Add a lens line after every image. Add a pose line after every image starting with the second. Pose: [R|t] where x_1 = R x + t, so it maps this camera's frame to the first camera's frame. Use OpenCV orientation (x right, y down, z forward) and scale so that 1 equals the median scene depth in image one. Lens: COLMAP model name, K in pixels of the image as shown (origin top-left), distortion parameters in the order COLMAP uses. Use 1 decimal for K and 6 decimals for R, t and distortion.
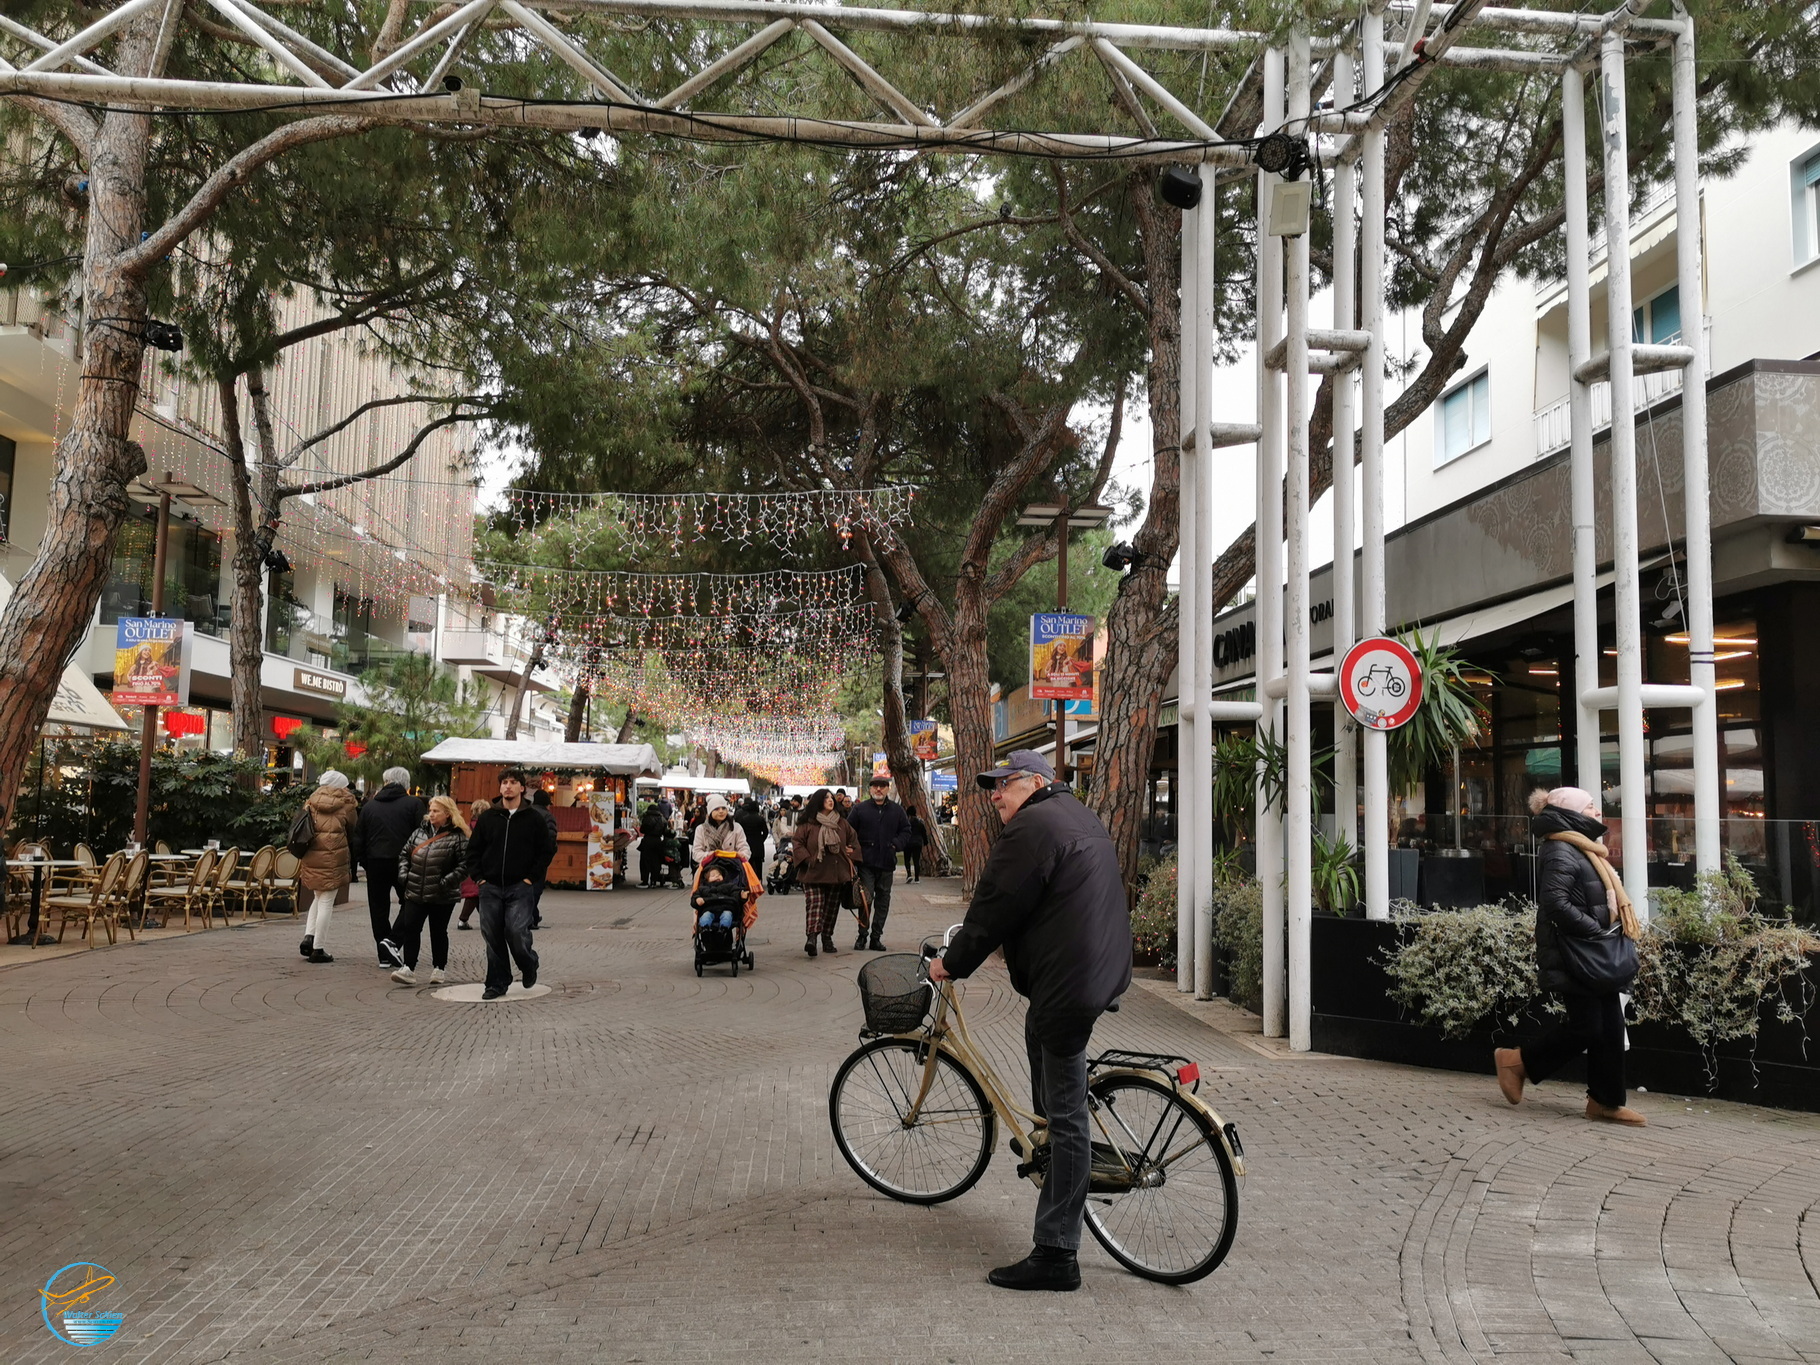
lens RADIAL K [[1409.8, 0, 915.5], [0, 1409.8, 676.3], [0, 0, 1]] dist [0.061441, -0.071222]
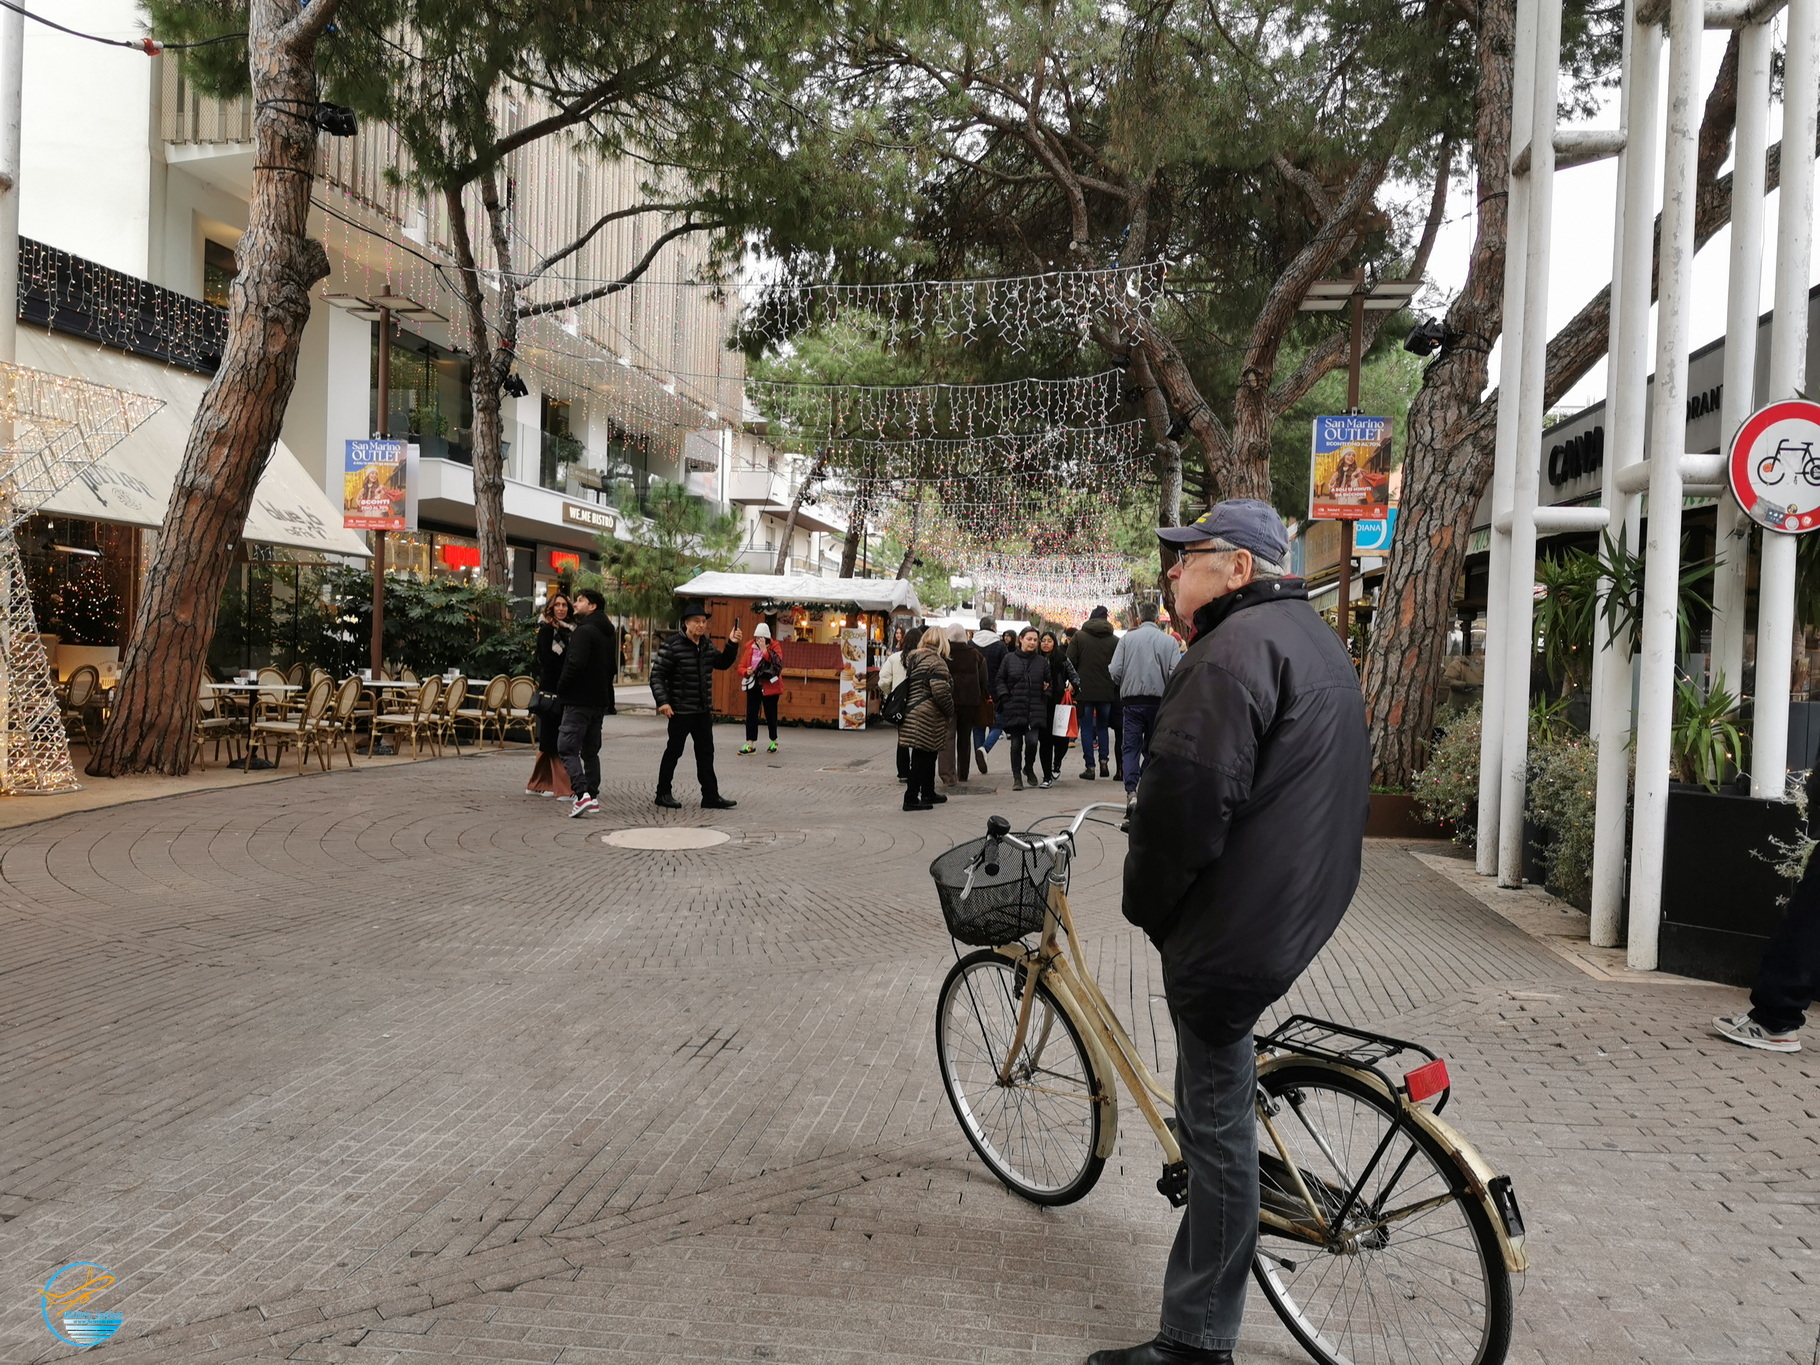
lens RADIAL K [[1409.8, 0, 915.5], [0, 1409.8, 676.3], [0, 0, 1]] dist [0.061441, -0.071222]
pose [[0.977896, 0.017825, -0.208332, 0.030018], [0.005008, 0.994077, 0.108563, 0.016626], [0.209033, -0.107206, 0.972014, 0.120731]]
